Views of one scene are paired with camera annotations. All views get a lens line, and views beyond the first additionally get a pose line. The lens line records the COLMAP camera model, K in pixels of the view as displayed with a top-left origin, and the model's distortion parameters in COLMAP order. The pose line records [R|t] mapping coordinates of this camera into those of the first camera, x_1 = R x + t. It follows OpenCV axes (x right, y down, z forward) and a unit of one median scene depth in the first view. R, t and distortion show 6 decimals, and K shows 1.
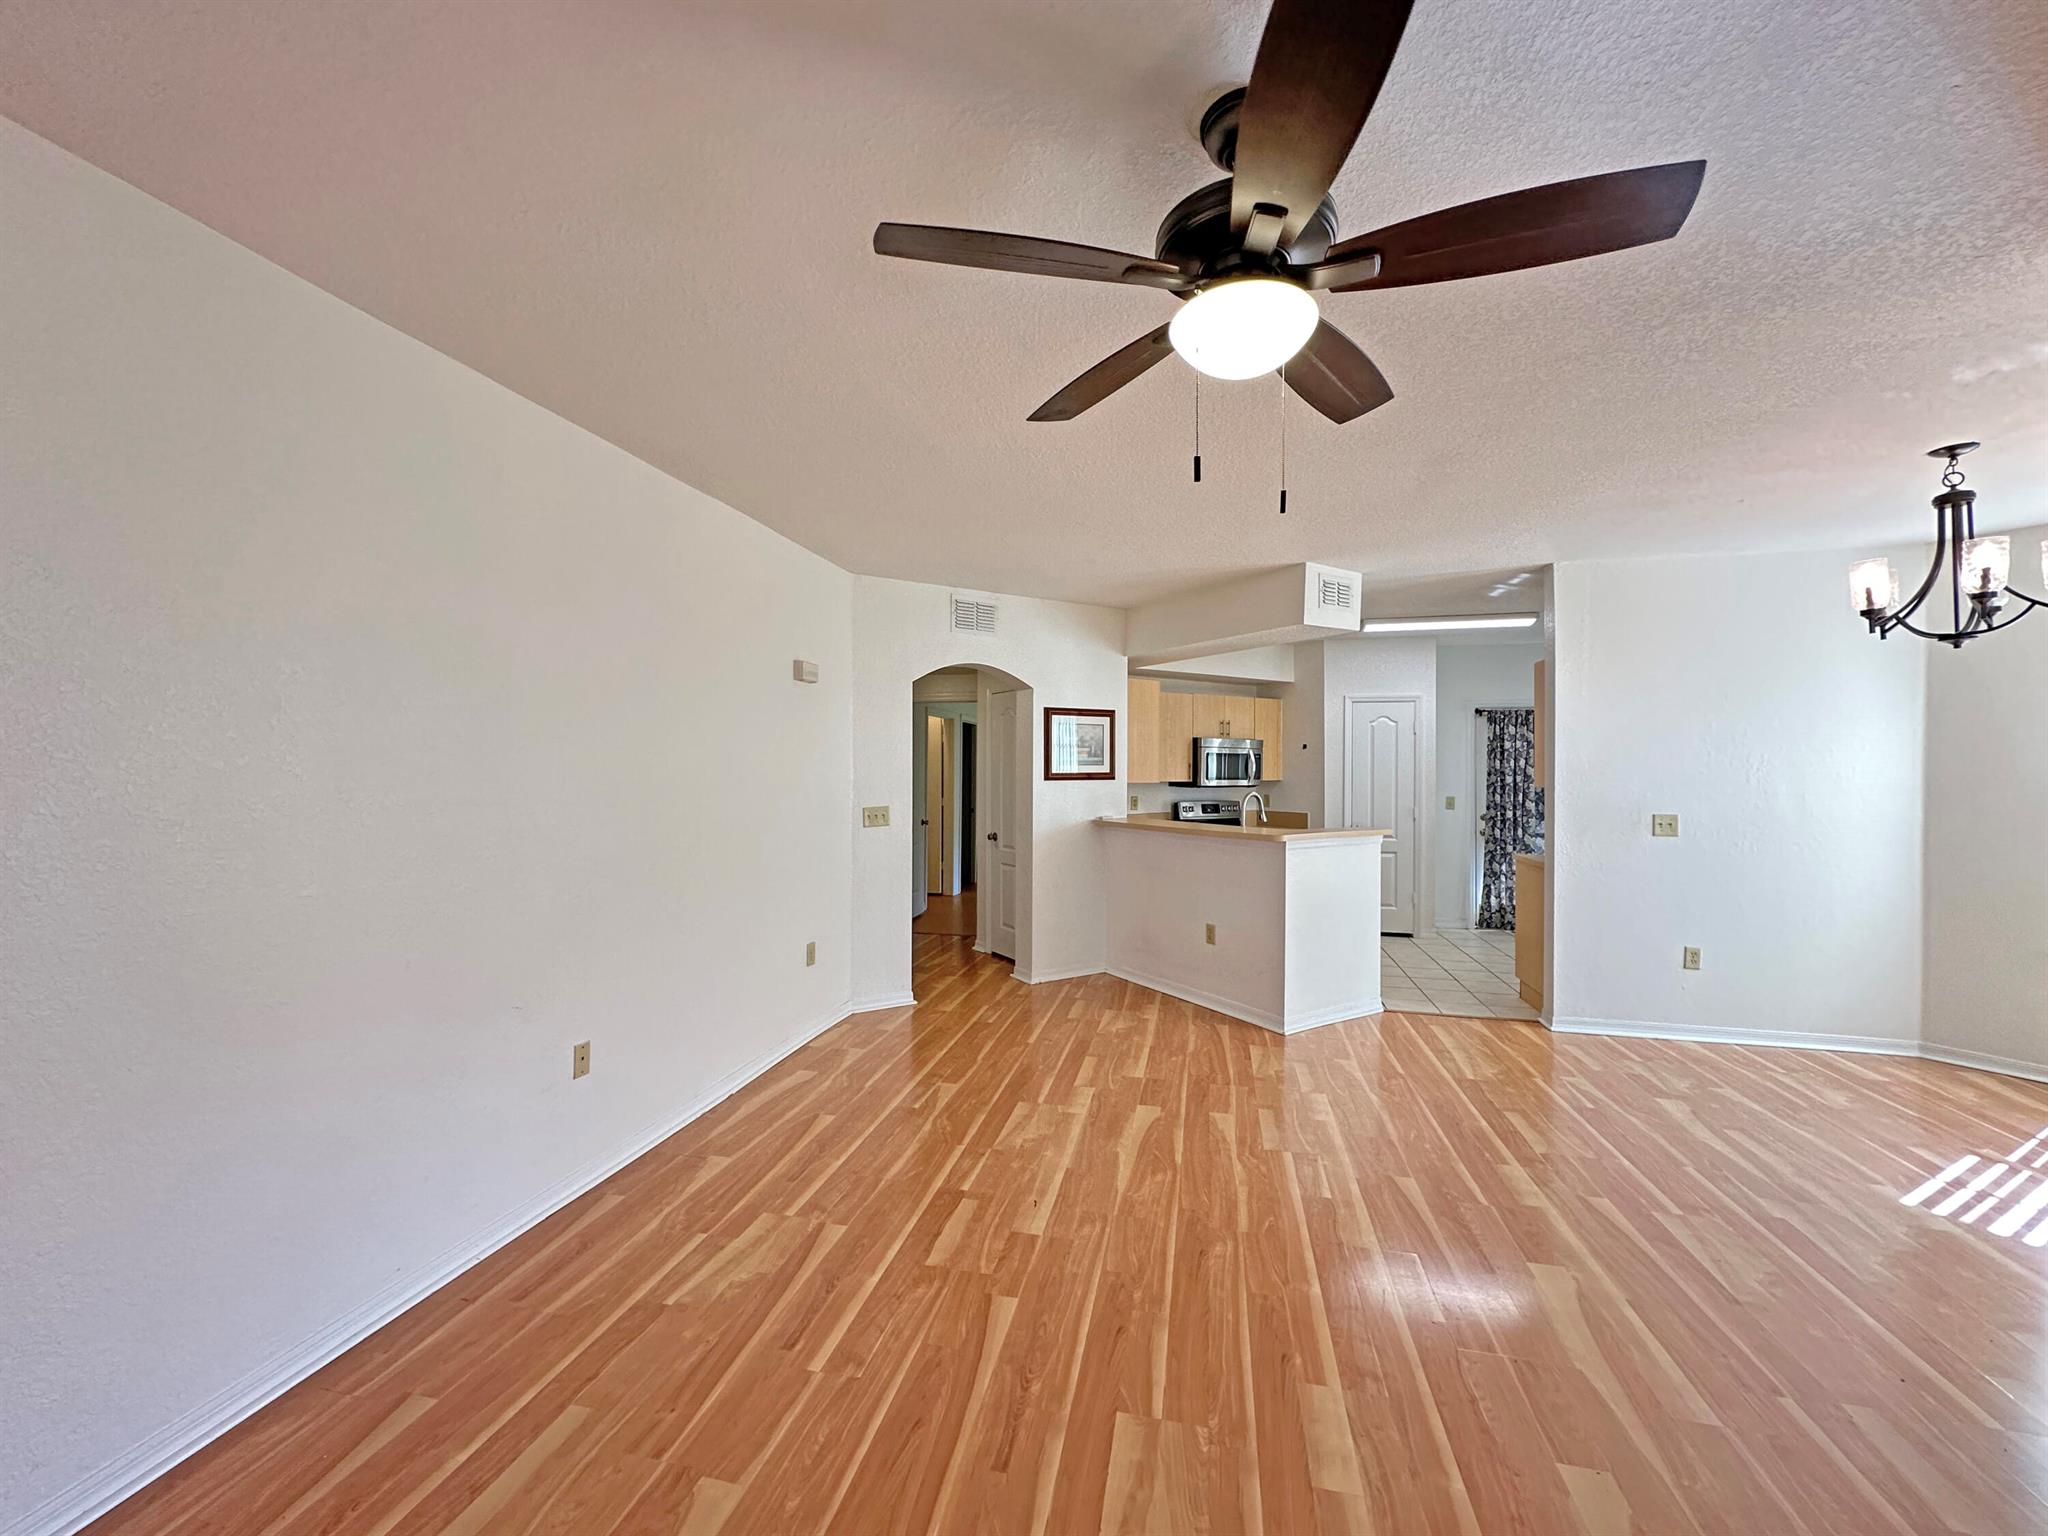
lens RADIAL K [[819.4, 0, 1024.0], [0, 819.4, 768.0], [0, 0, 1]] dist [-0.003863, 0.001176]
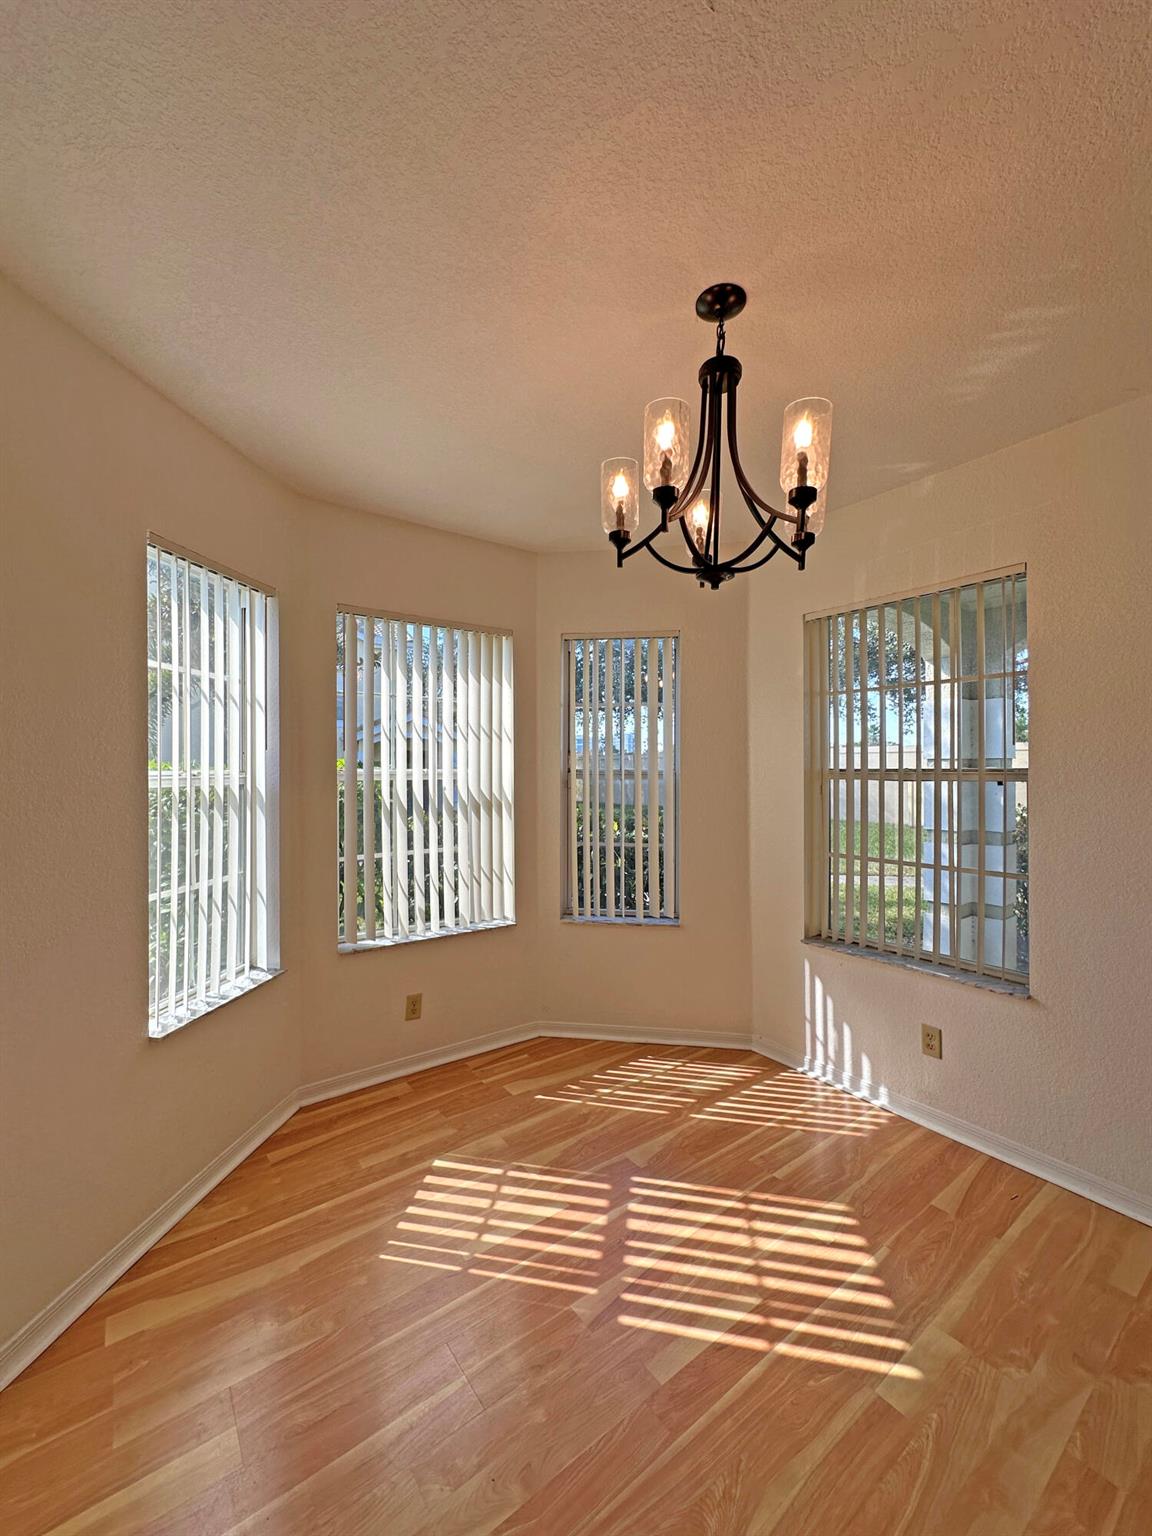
lens RADIAL K [[614.6, 0, 576.0], [0, 614.6, 768.0], [0, 0, 1]] dist [-0.003863, 0.001176]
pose [[-0.760466, -0.003038, 0.649371, 0.780221], [-0.001532, 0.999995, 0.002885, 0.011670], [-0.649376, 0.001199, -0.760466, 1.285413]]
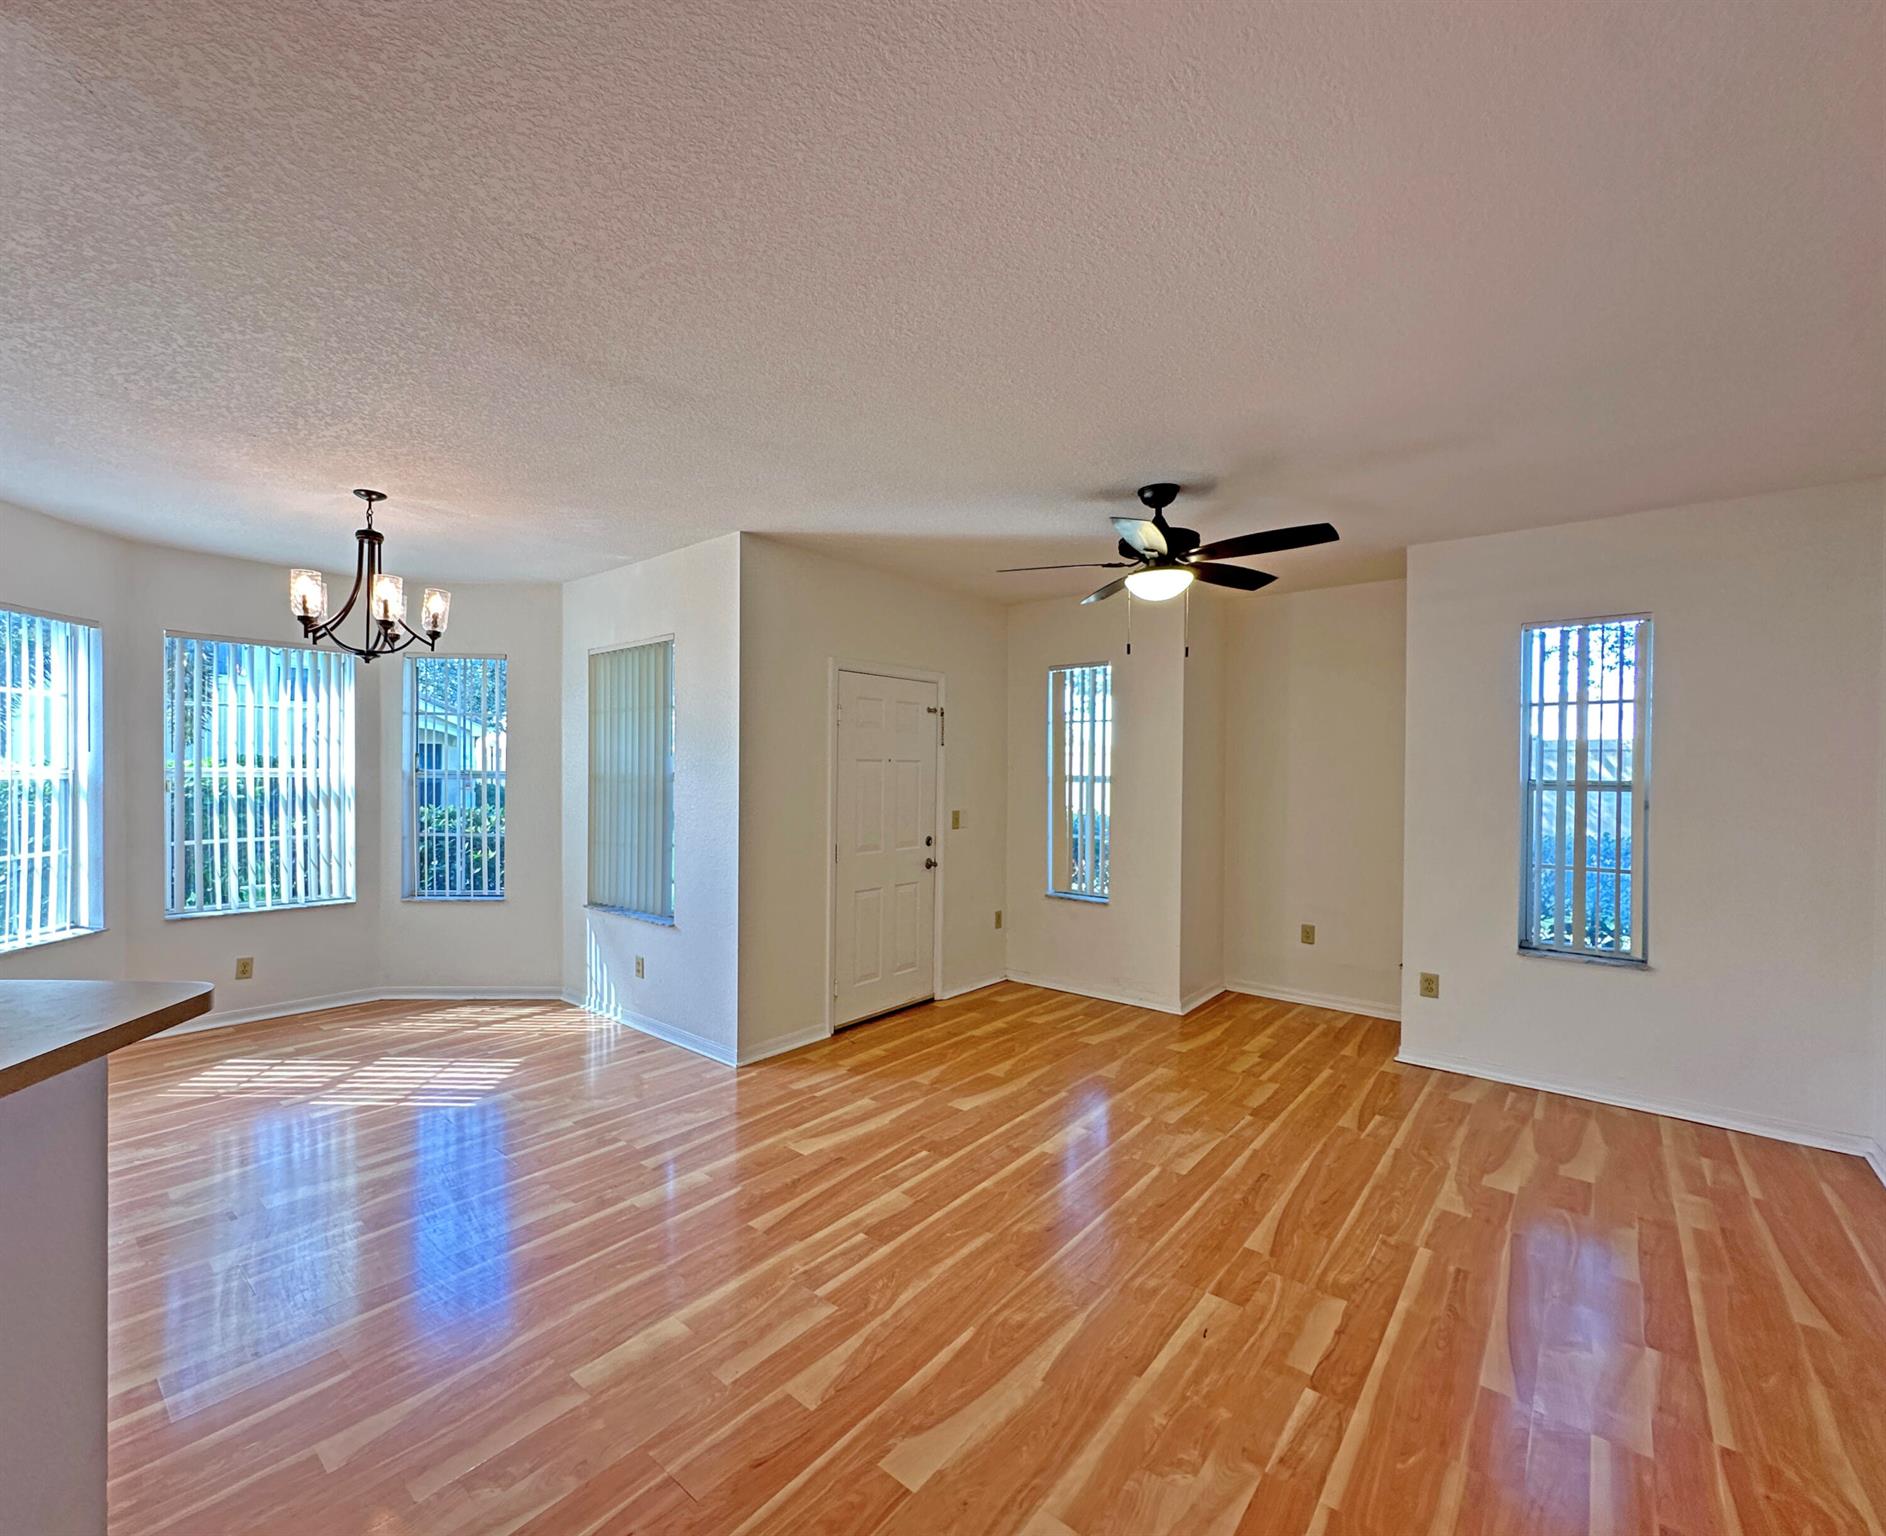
lens RADIAL K [[822.6, 0, 871.1], [0, 822.6, 763.0], [0, 0, 1]] dist [0.000965, 0.000530]
pose [[-0.876606, -0.008043, 0.481142, -0.064546], [-0.014475, 0.999849, -0.009659, 0.001009], [-0.480991, -0.015432, -0.876590, 1.489895]]
